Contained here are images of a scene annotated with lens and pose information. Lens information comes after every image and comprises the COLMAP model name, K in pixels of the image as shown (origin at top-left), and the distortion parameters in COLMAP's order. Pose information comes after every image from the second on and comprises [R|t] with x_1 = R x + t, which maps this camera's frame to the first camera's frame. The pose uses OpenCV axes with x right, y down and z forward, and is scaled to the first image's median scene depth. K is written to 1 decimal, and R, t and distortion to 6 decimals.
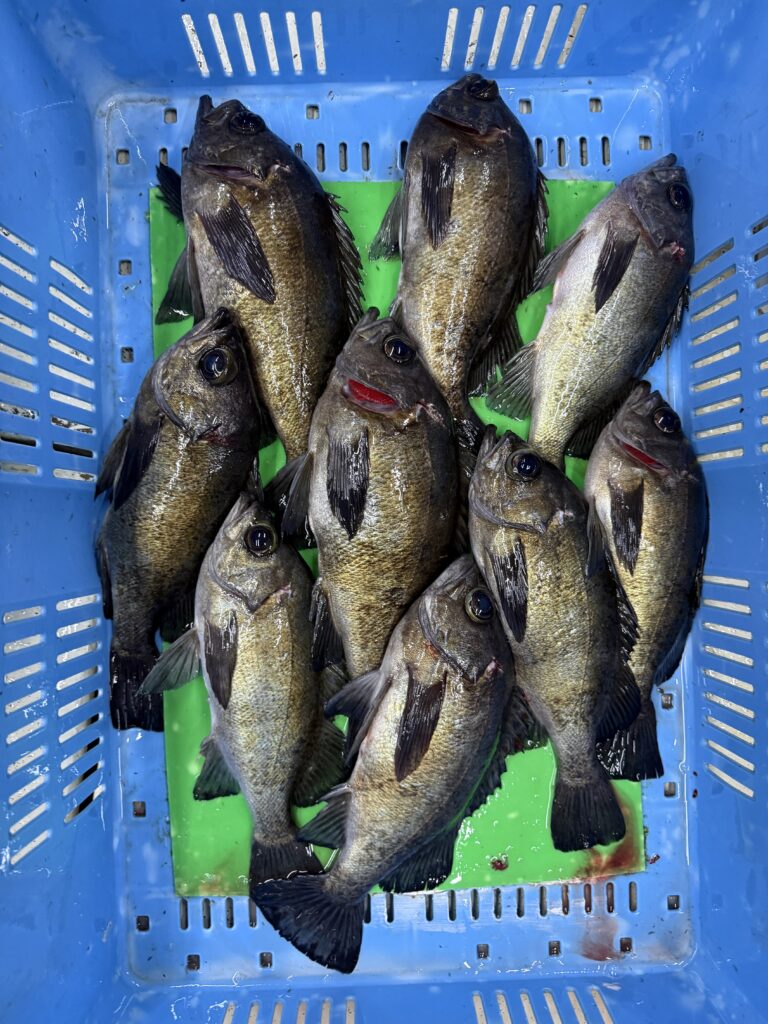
lens RADIAL K [[711.8, 0, 392.2], [0, 711.8, 510.0], [0, 0, 1]] dist [-0.032603, 0.081652]
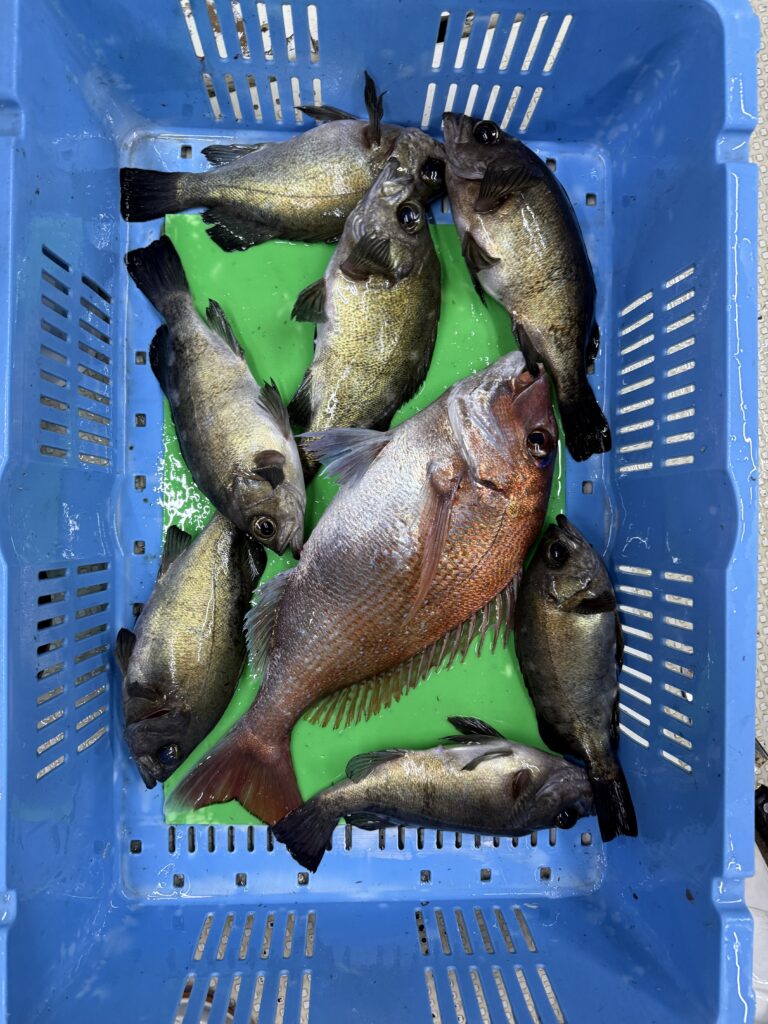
lens RADIAL K [[711.8, 0, 392.2], [0, 711.8, 510.0], [0, 0, 1]] dist [-0.032603, 0.081652]
pose [[0.998584, 0.040938, 0.033967, 0.006783], [-0.041222, 0.999120, 0.007708, 0.003925], [-0.033621, -0.009097, 0.999393, -0.173128]]
